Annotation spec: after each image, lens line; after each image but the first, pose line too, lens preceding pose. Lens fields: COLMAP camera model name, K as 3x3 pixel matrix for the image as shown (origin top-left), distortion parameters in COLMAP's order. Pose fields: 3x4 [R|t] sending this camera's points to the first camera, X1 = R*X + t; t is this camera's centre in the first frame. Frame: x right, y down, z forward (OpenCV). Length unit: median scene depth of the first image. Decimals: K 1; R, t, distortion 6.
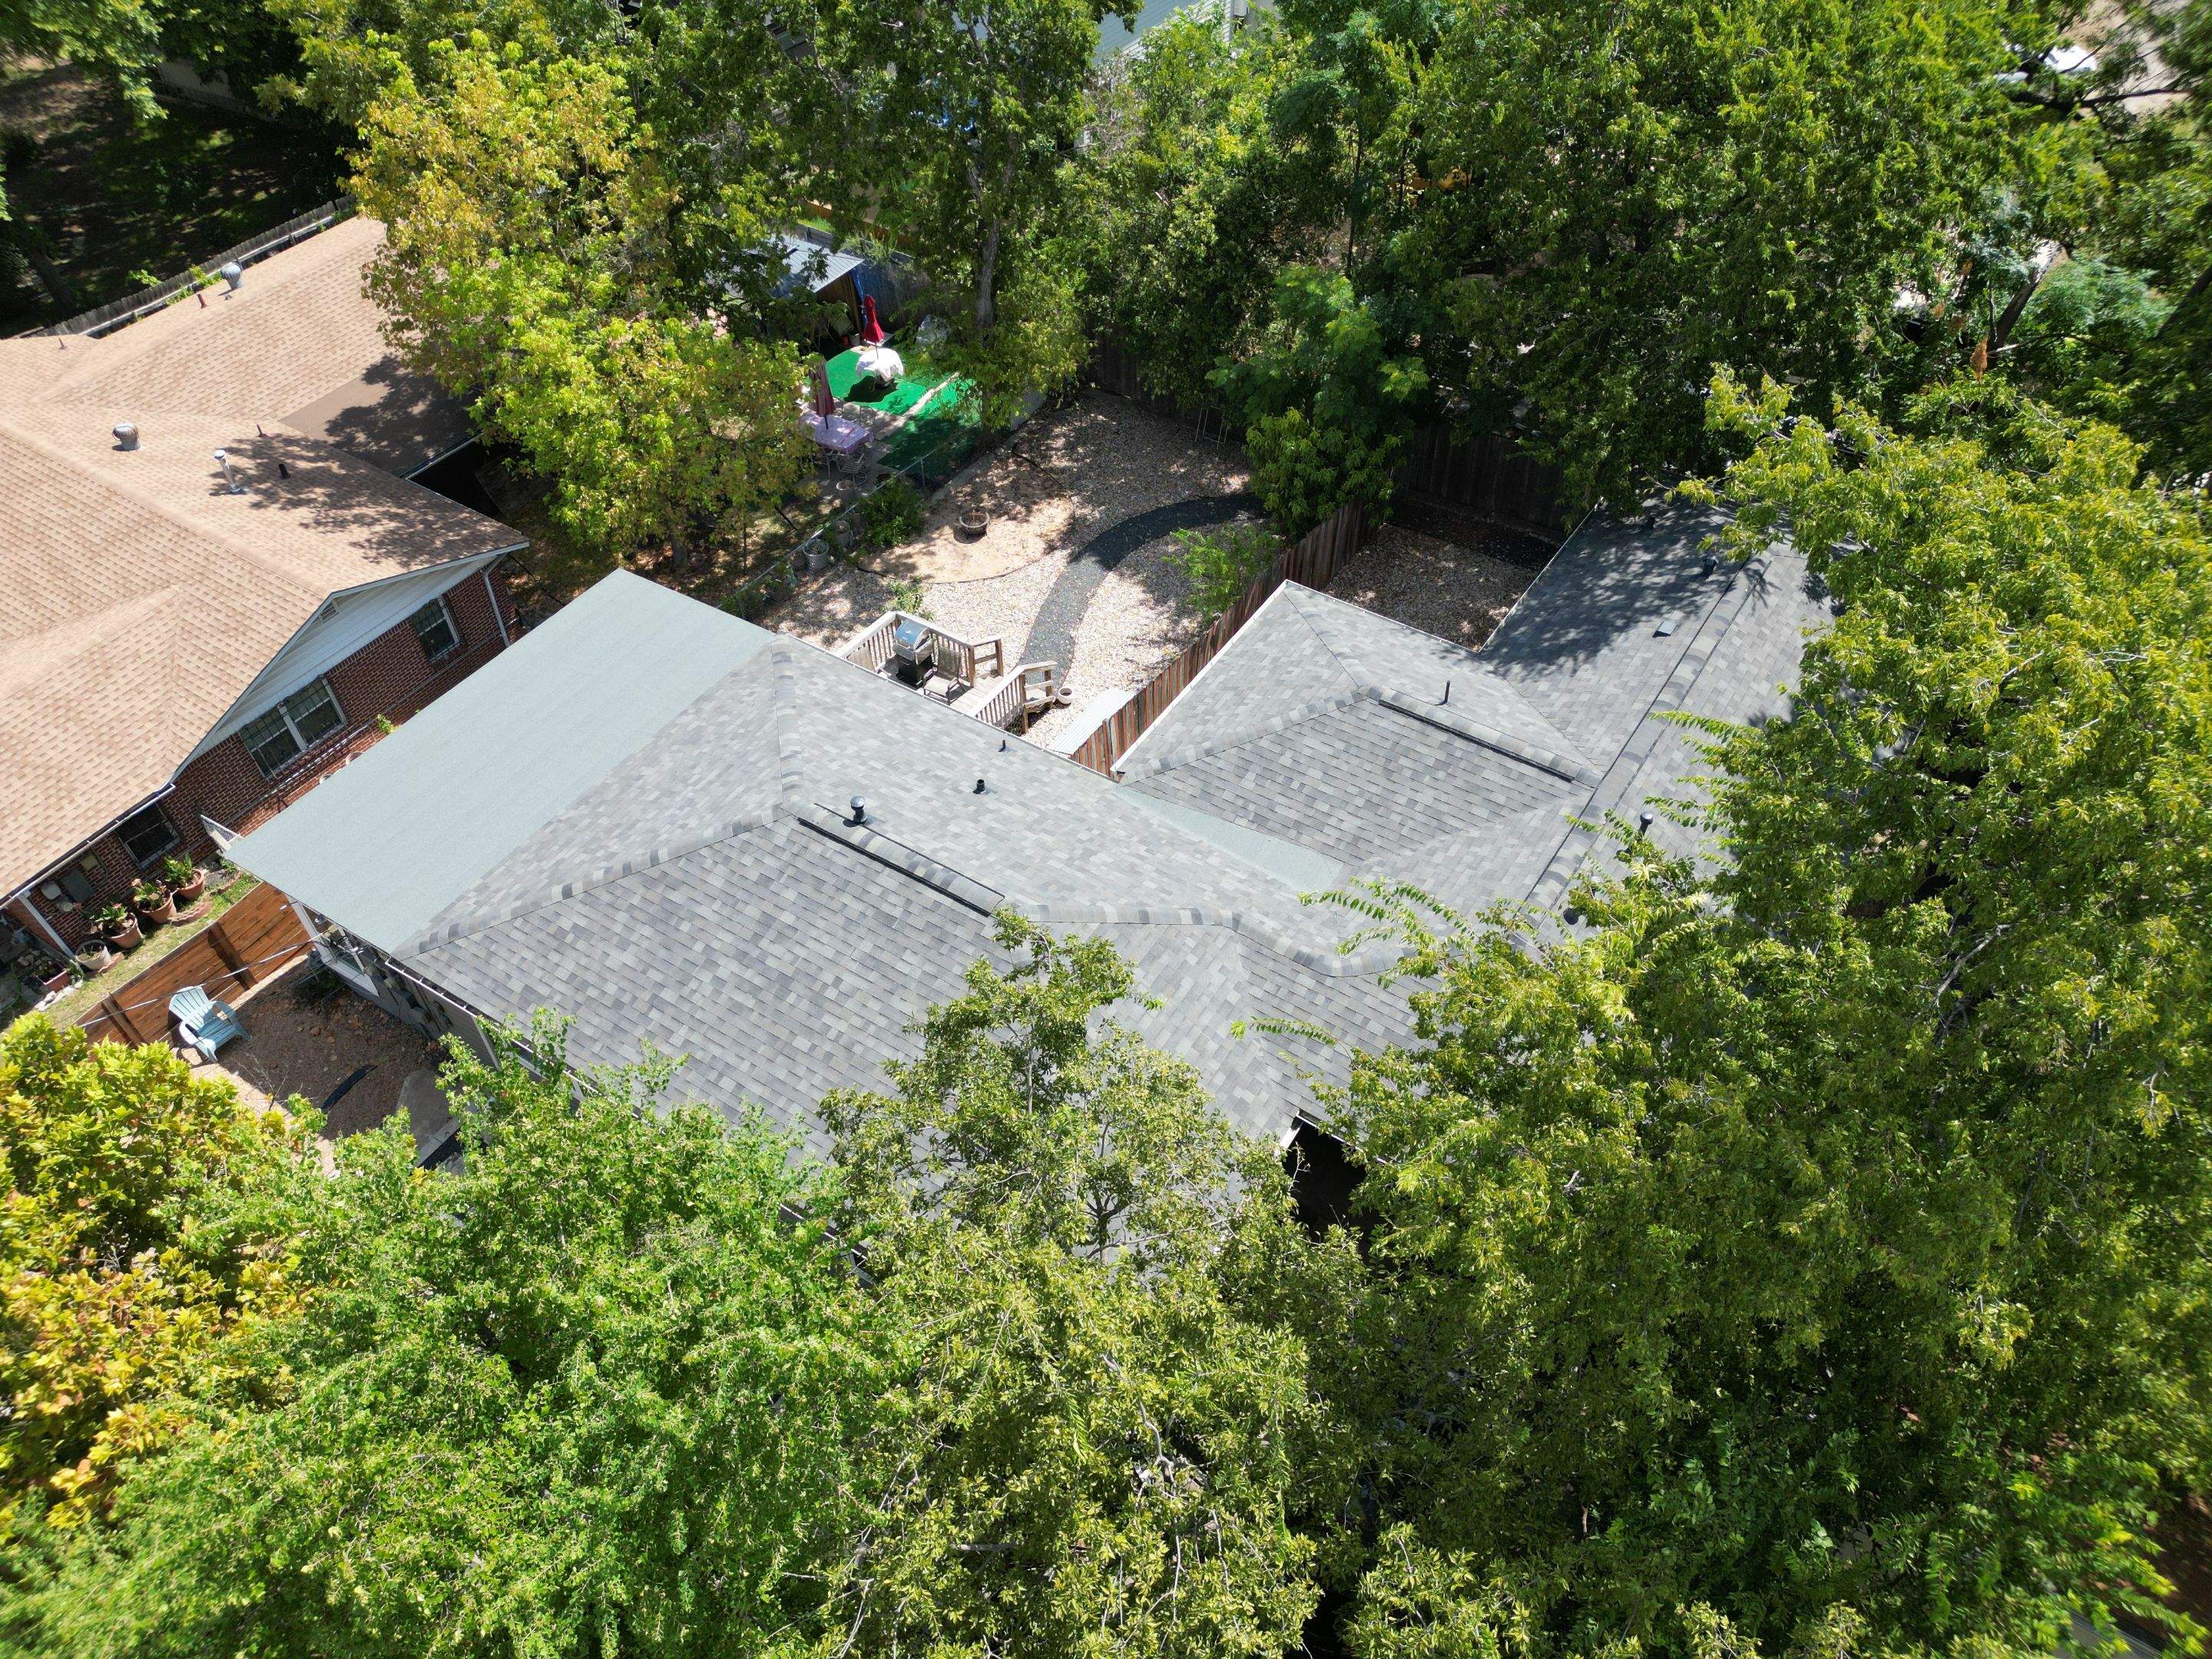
lens RADIAL K [[1539.0, 0, 1103.9], [0, 1539.0, 834.3], [0, 0, 1]] dist [0.087020, -0.094193]
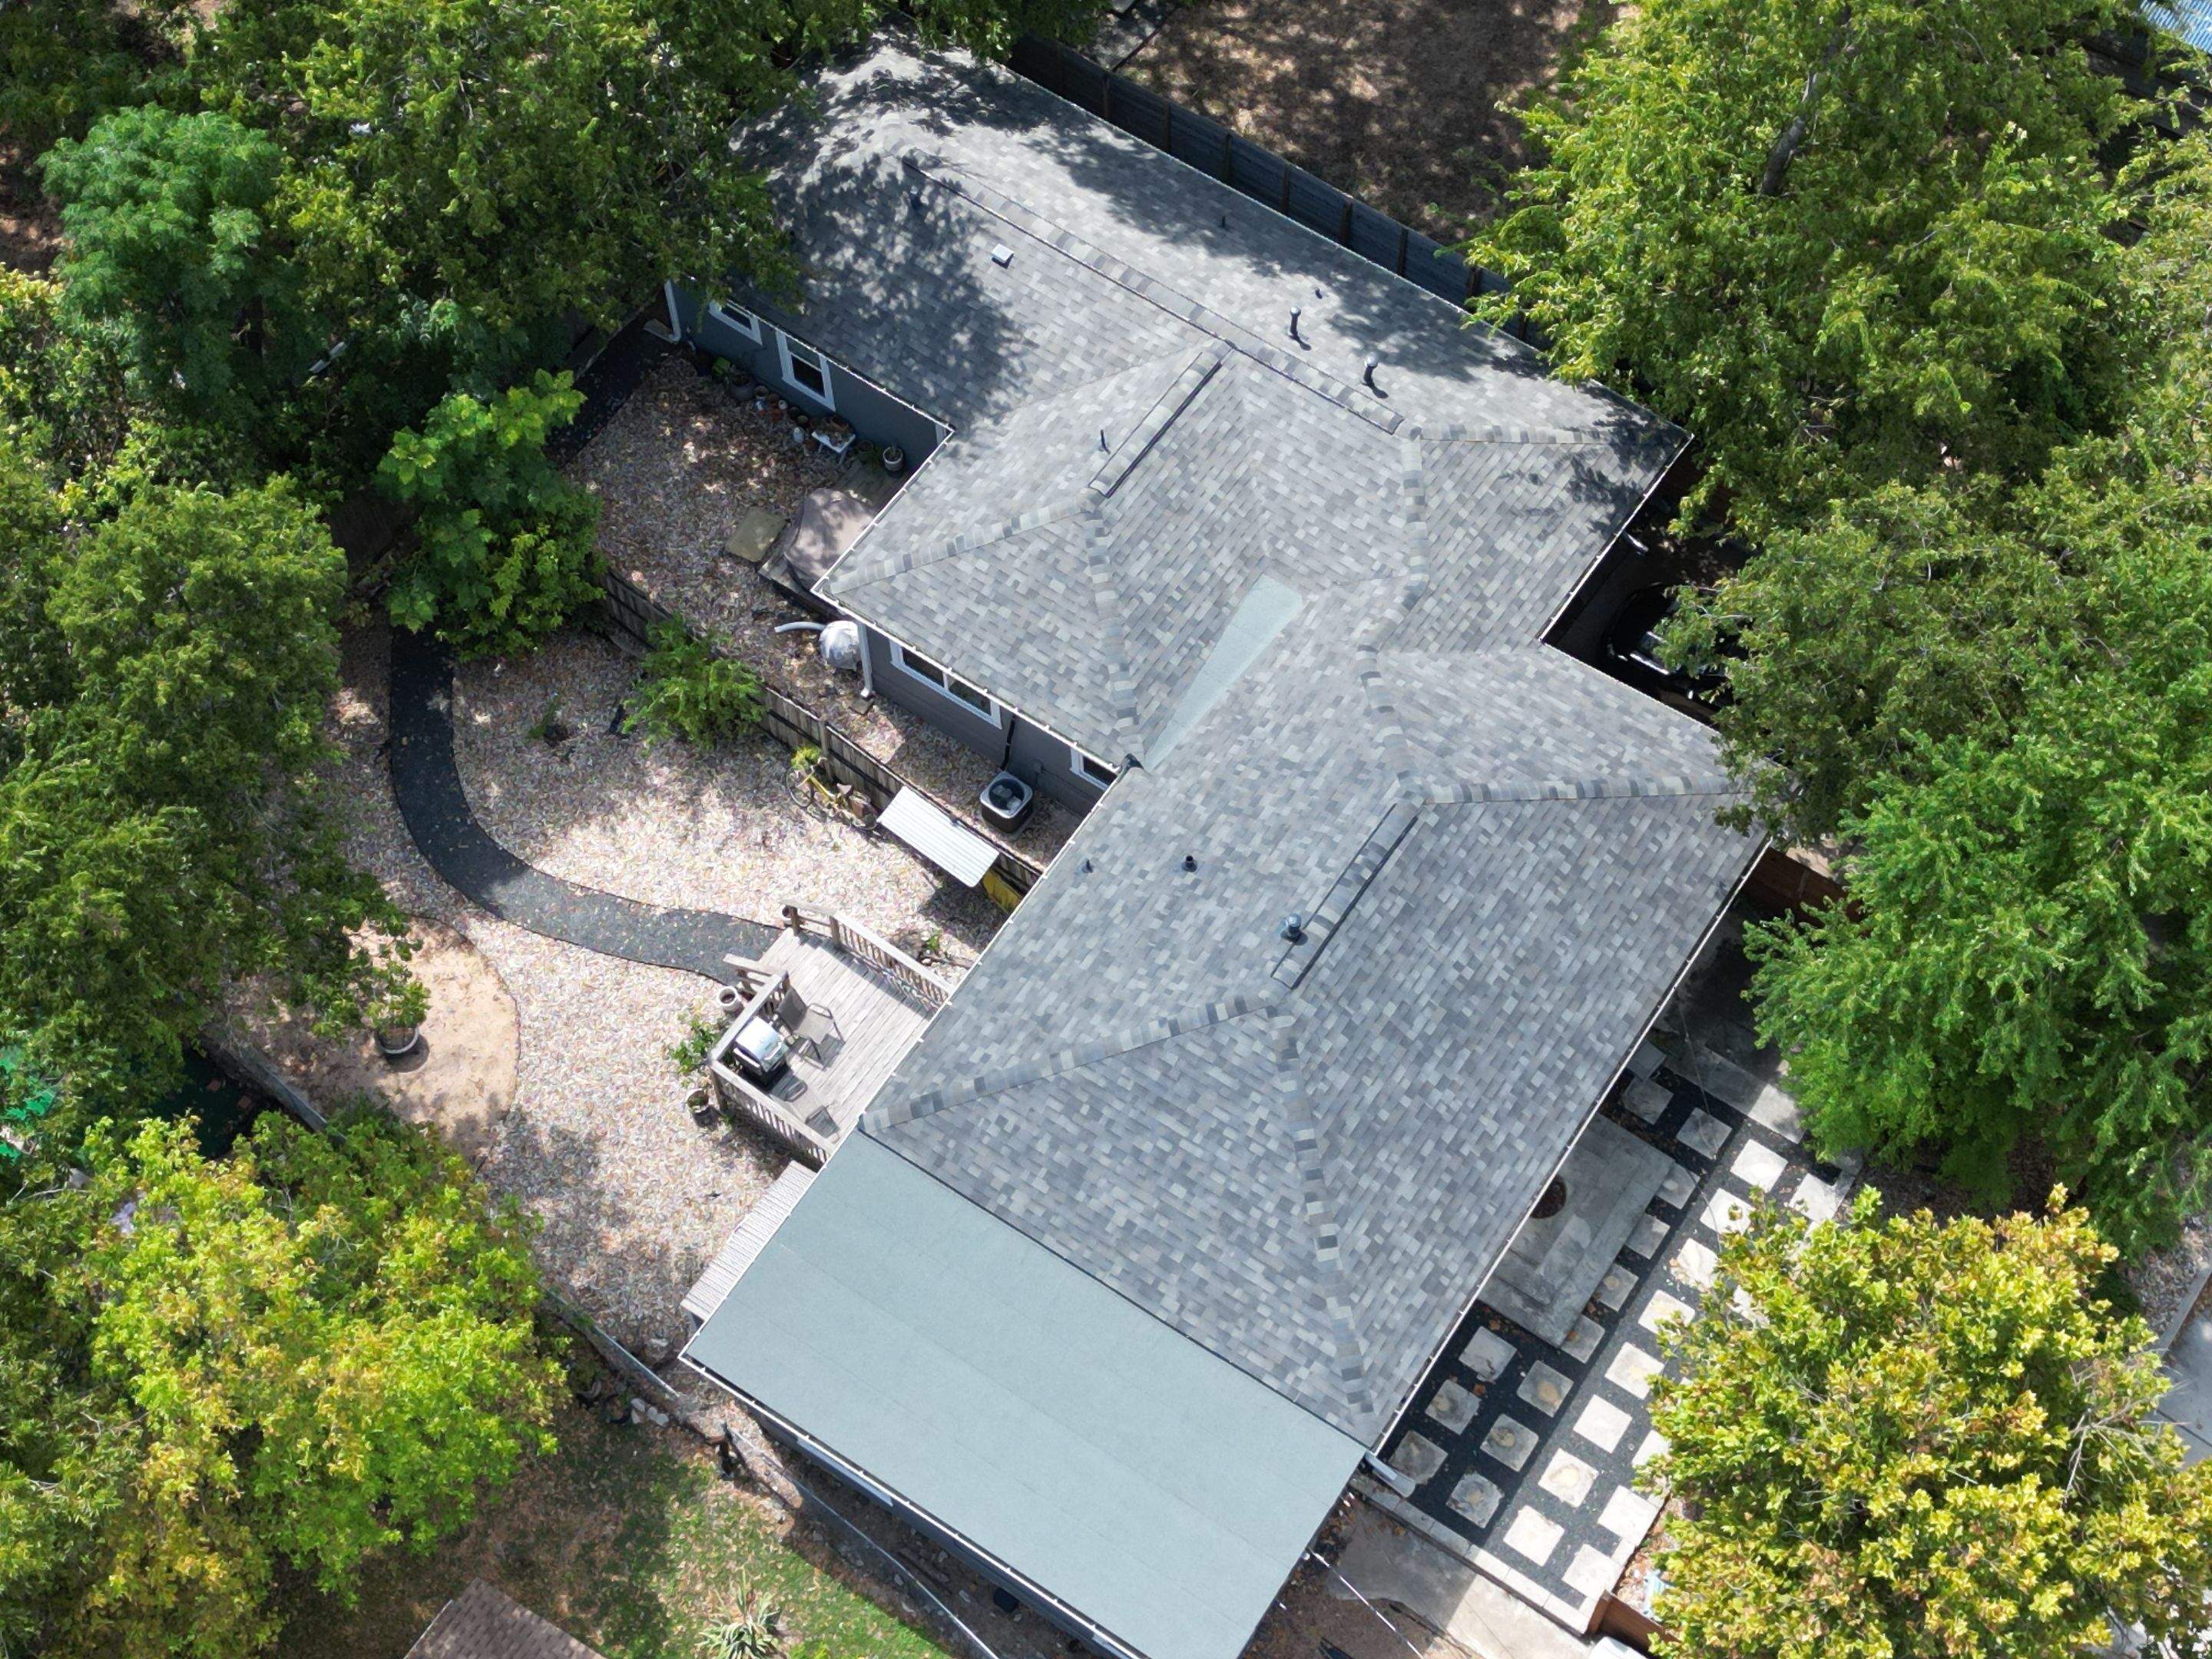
lens RADIAL K [[3074.5, 0, 1101.6], [0, 3074.5, 829.4], [0, 0, 1]] dist [0.186693, -0.562404]
pose [[0.023827, -0.865122, 0.500995, -0.831902], [0.742843, 0.350698, 0.570259, -0.951968], [-0.669041, 0.358573, 0.651006, -0.173759]]
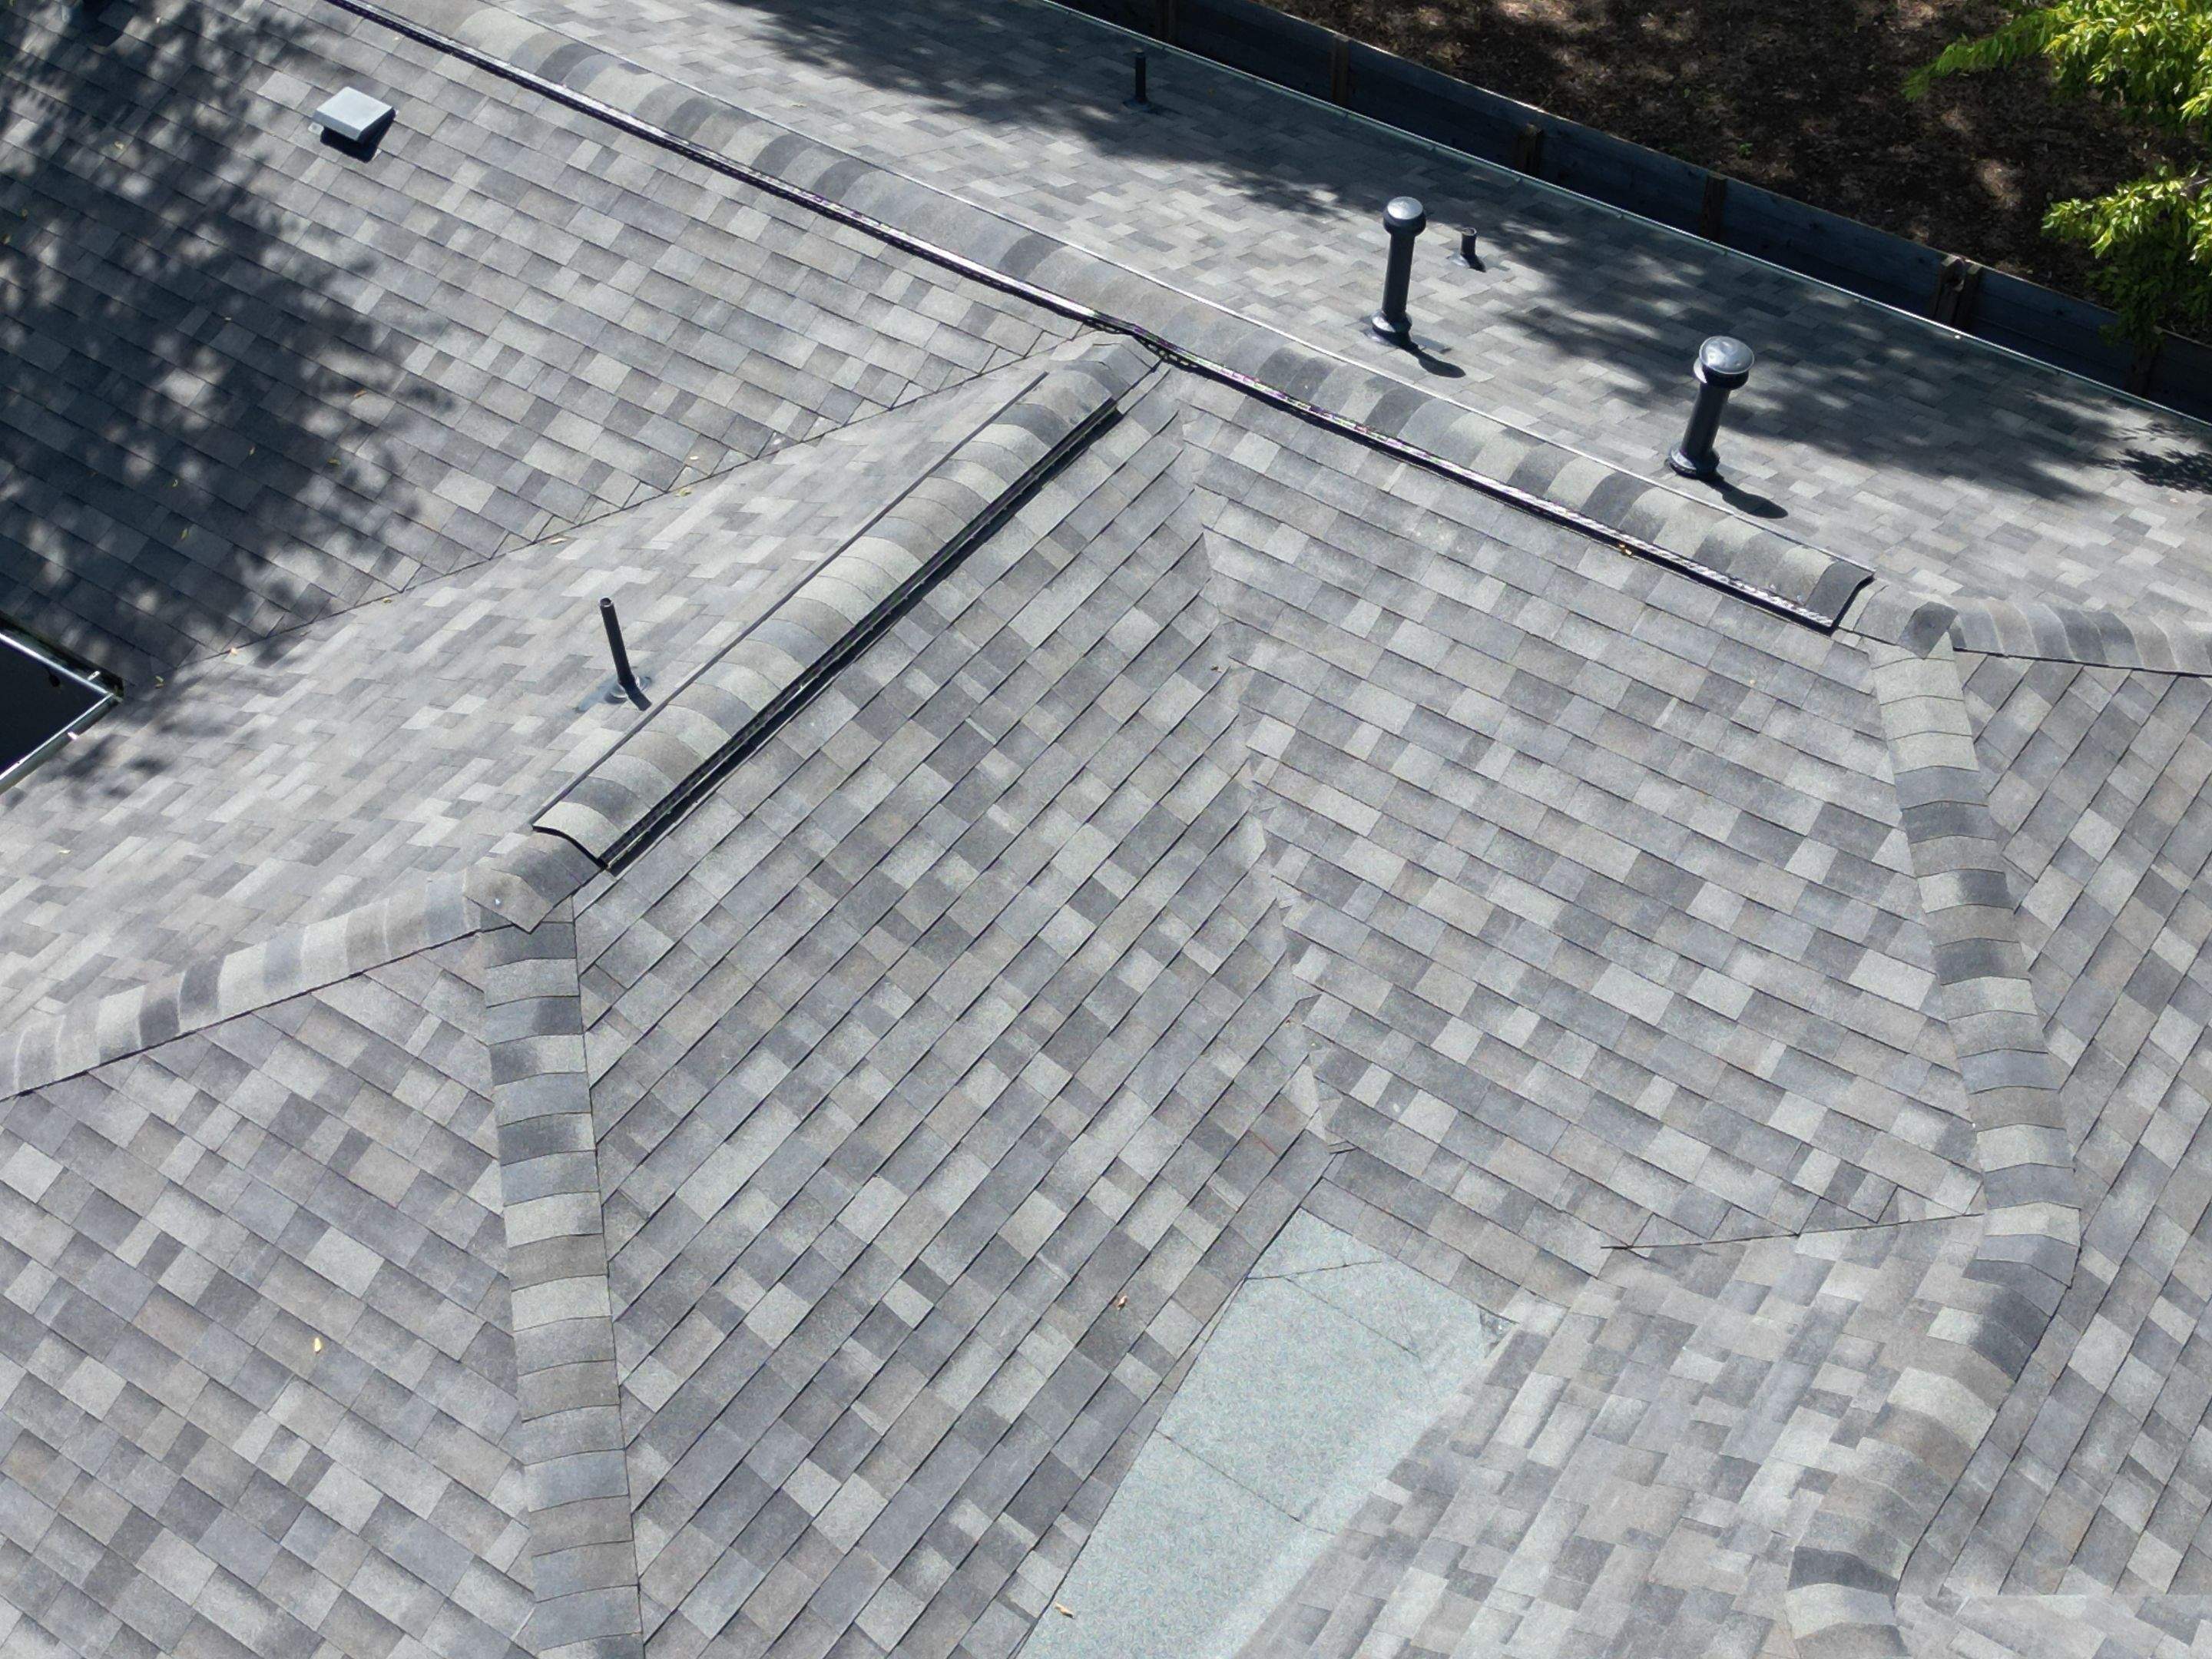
lens RADIAL K [[3074.5, 0, 1101.6], [0, 3074.5, 829.4], [0, 0, 1]] dist [0.186693, -0.562404]
pose [[0.022258, -0.709948, 0.703902, -0.110192], [0.742364, 0.483322, 0.463999, -0.202721], [-0.669627, 0.512224, 0.537798, 0.590835]]
